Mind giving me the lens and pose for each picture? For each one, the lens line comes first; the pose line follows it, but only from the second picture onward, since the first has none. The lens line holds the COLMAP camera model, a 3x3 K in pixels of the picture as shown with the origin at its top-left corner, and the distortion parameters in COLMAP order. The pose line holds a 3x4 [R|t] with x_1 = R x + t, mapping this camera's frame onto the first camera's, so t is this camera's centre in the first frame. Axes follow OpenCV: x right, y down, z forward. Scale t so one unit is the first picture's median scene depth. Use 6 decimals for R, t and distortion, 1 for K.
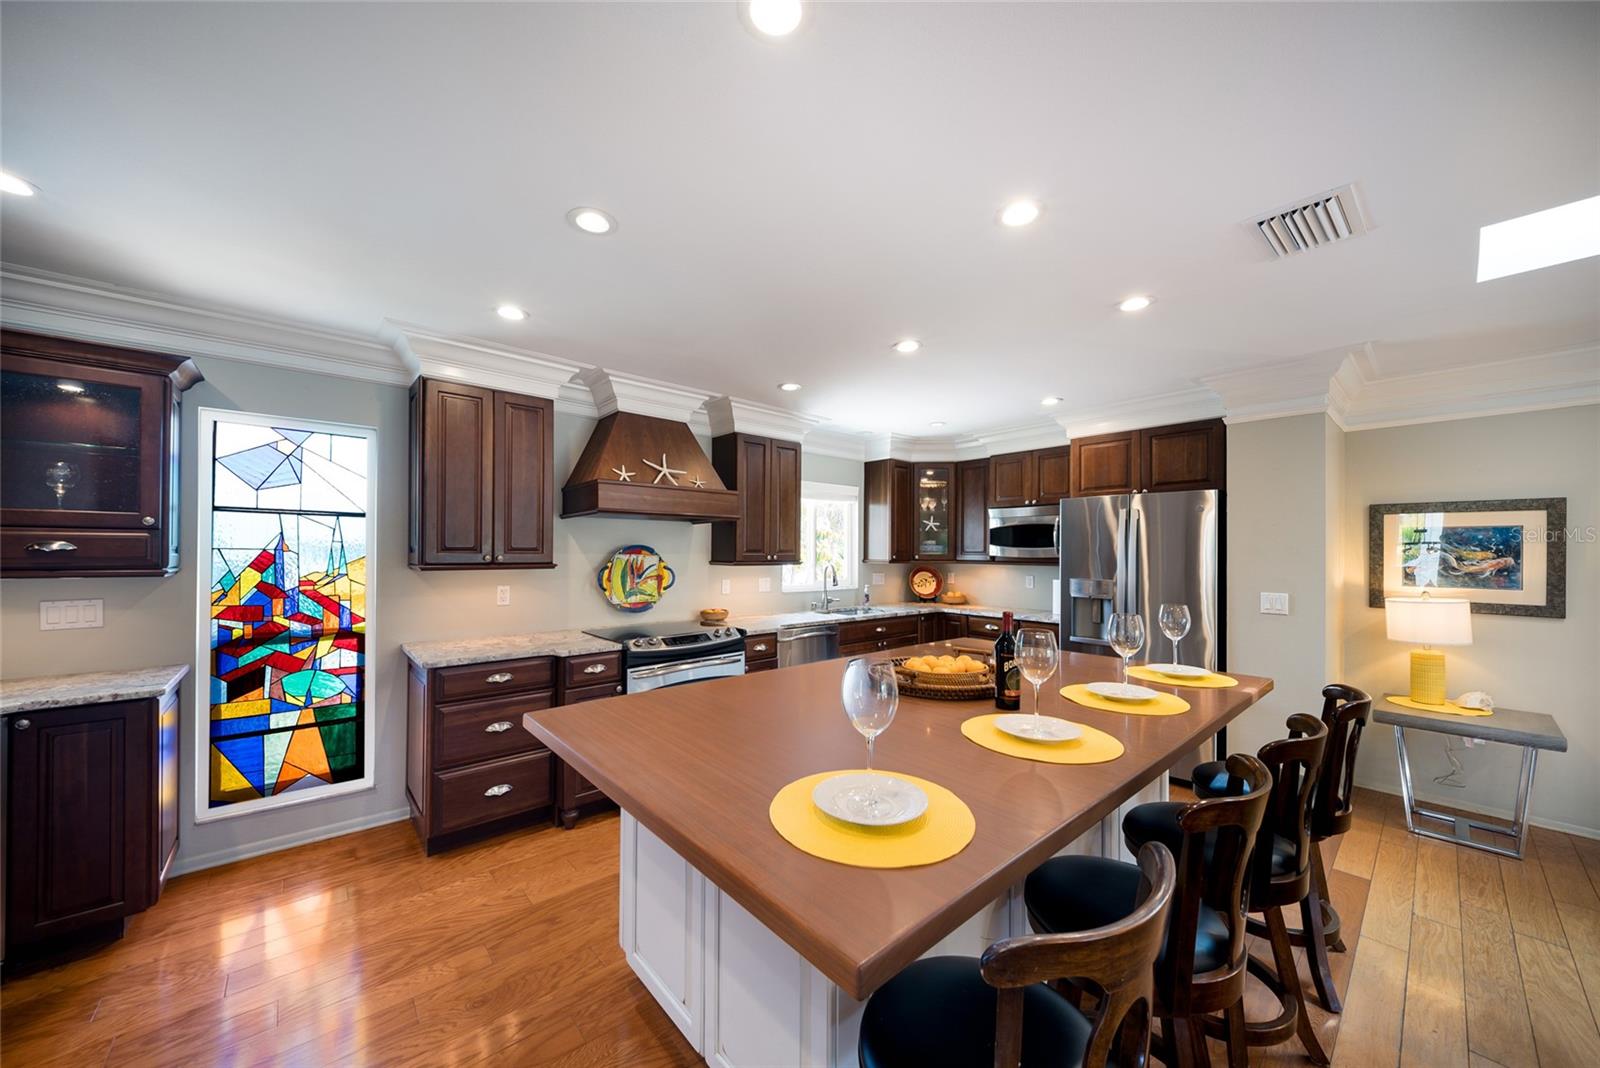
lens RADIAL K [[586.0, 0, 800.7], [0, 586.0, 550.0], [0, 0, 1]] dist [0.000110, -0.000069]
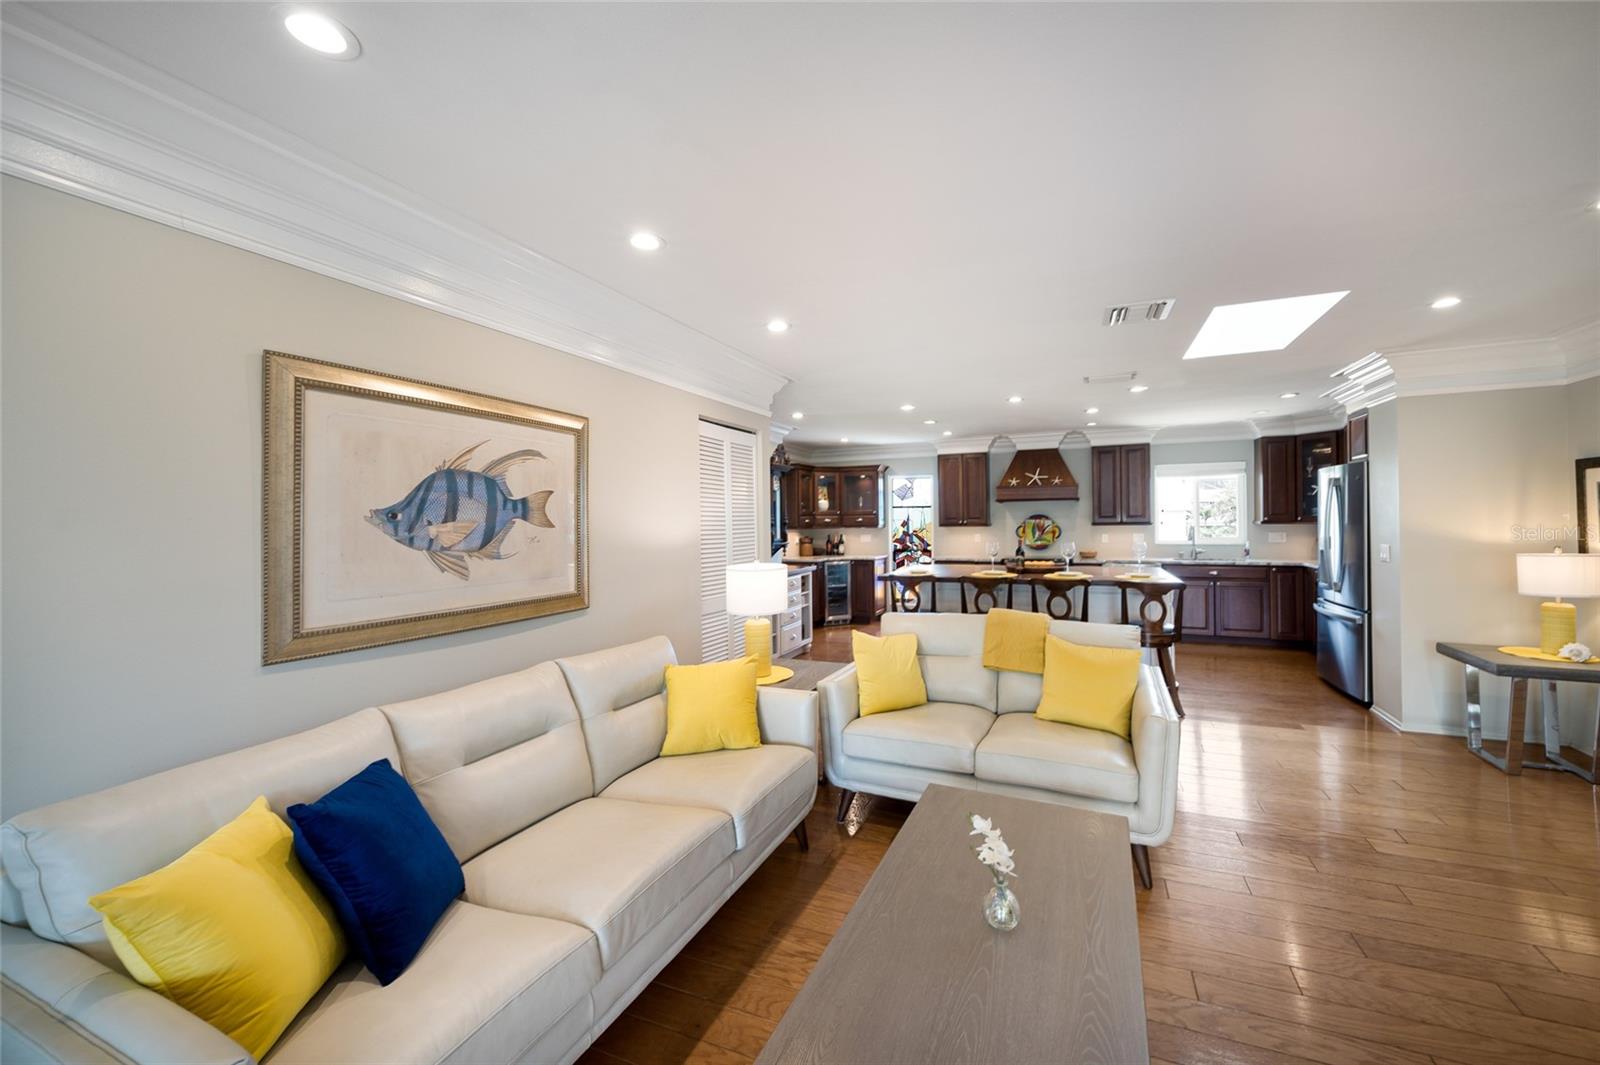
lens RADIAL K [[633.9, 0, 803.9], [0, 633.9, 522.8], [0, 0, 1]] dist [-0.000479, -0.000612]
pose [[0.414707, -0.009151, -0.909909, 1.329129], [0.017991, 0.999836, -0.001855, 0.007725], [0.909777, -0.015601, 0.414804, -0.590298]]
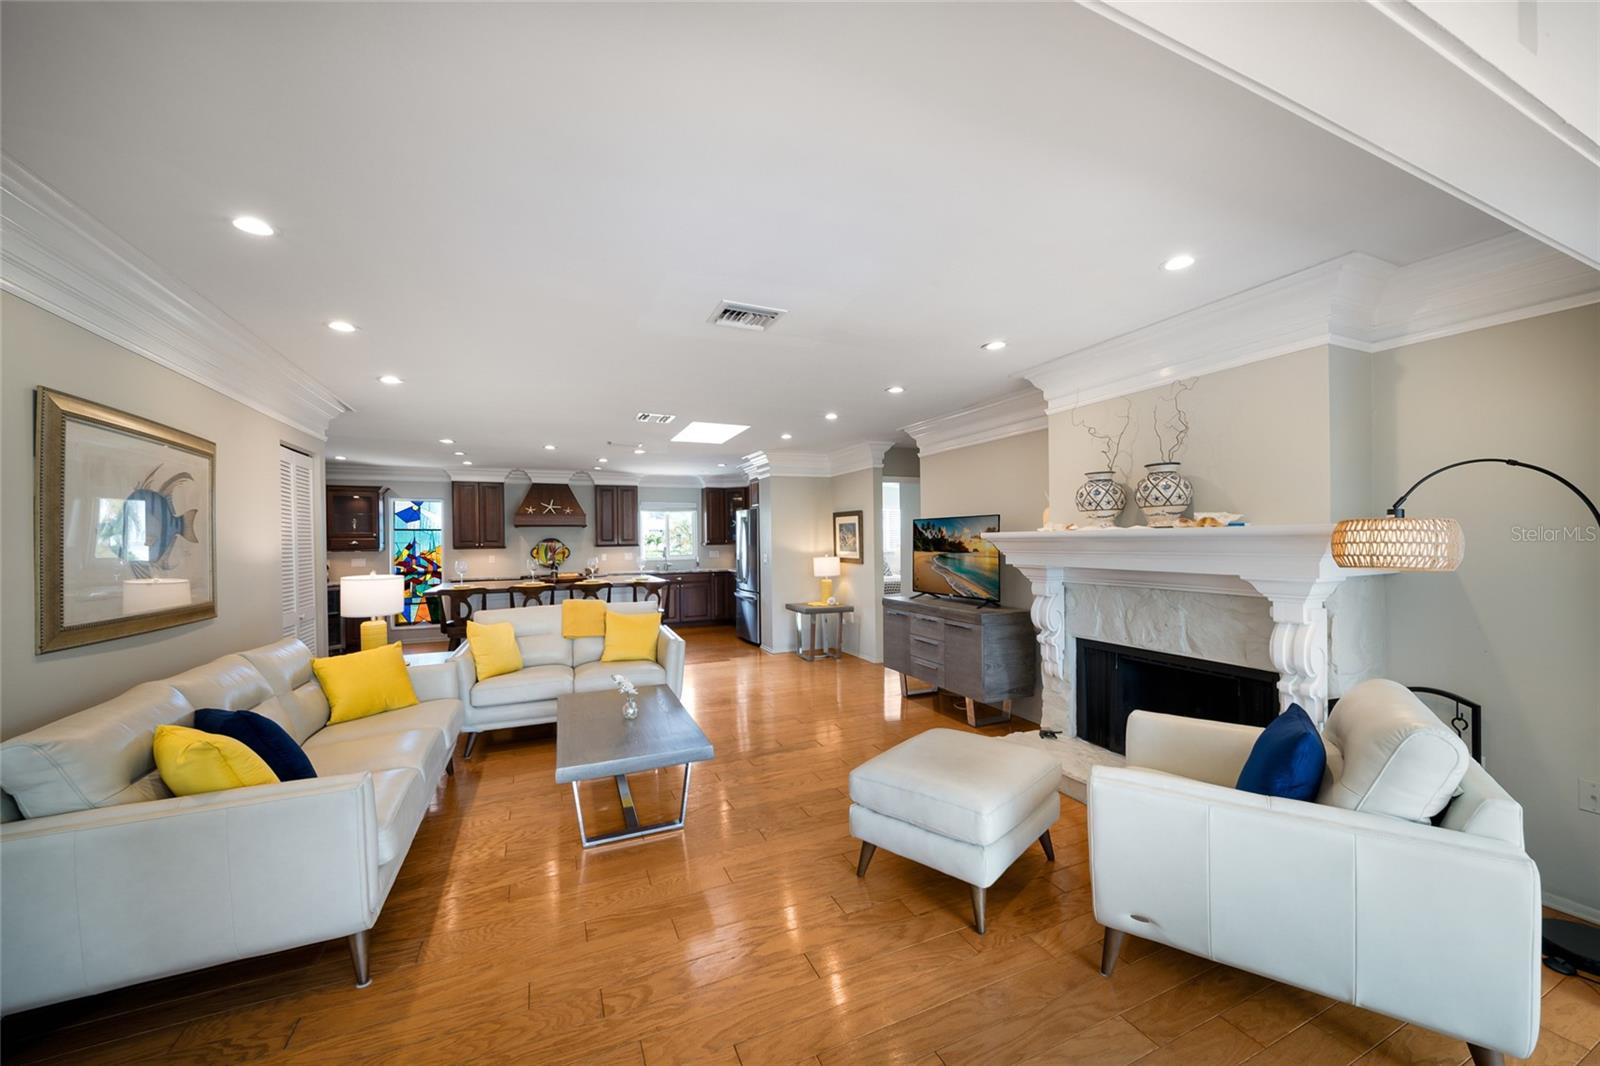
lens RADIAL K [[608.1, 0, 845.9], [0, 608.1, 538.7], [0, 0, 1]] dist [0.000233, 0.000028]
pose [[0.961636, -0.018837, -0.273681, 1.522370], [0.019397, 0.999812, -0.000660, 0.016763], [0.273642, -0.004674, 0.961820, -1.008159]]
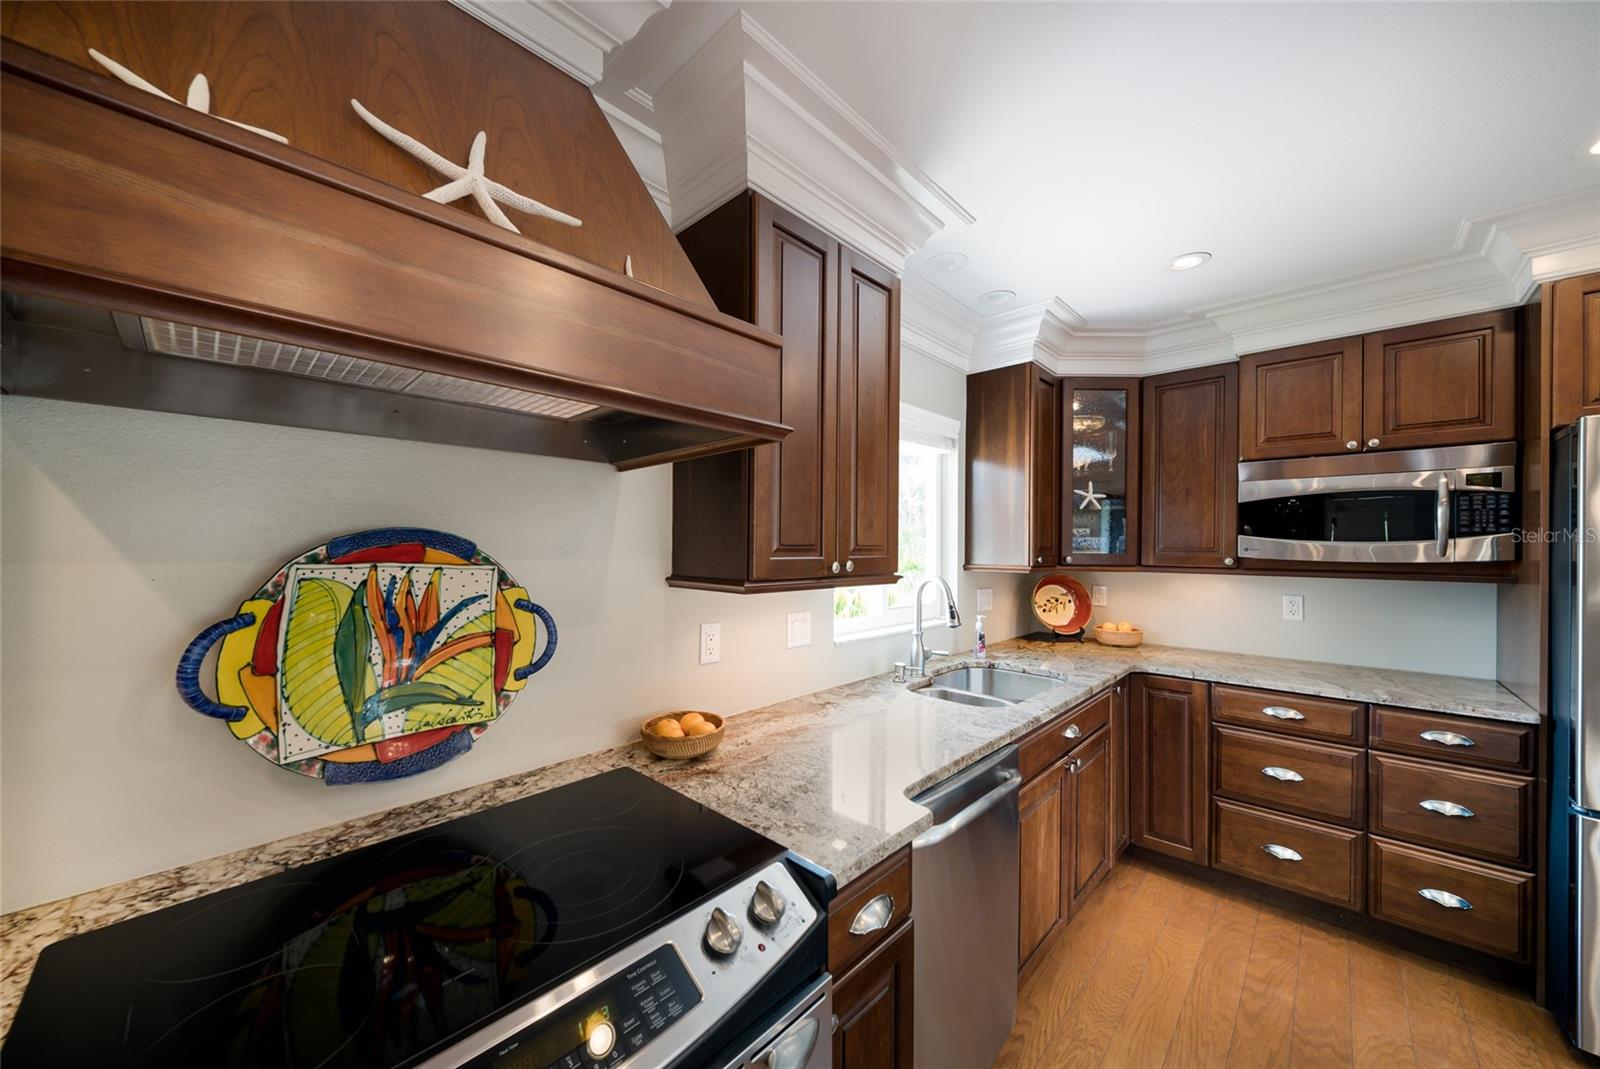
lens RADIAL K [[586.0, 0, 800.7], [0, 586.0, 550.5], [0, 0, 1]] dist [0.000110, -0.000069]
pose [[0.995407, 0.000671, 0.095735, -0.123749], [-0.001768, 0.999934, 0.011373, -0.001832], [-0.095721, -0.011490, 0.995342, 0.722535]]
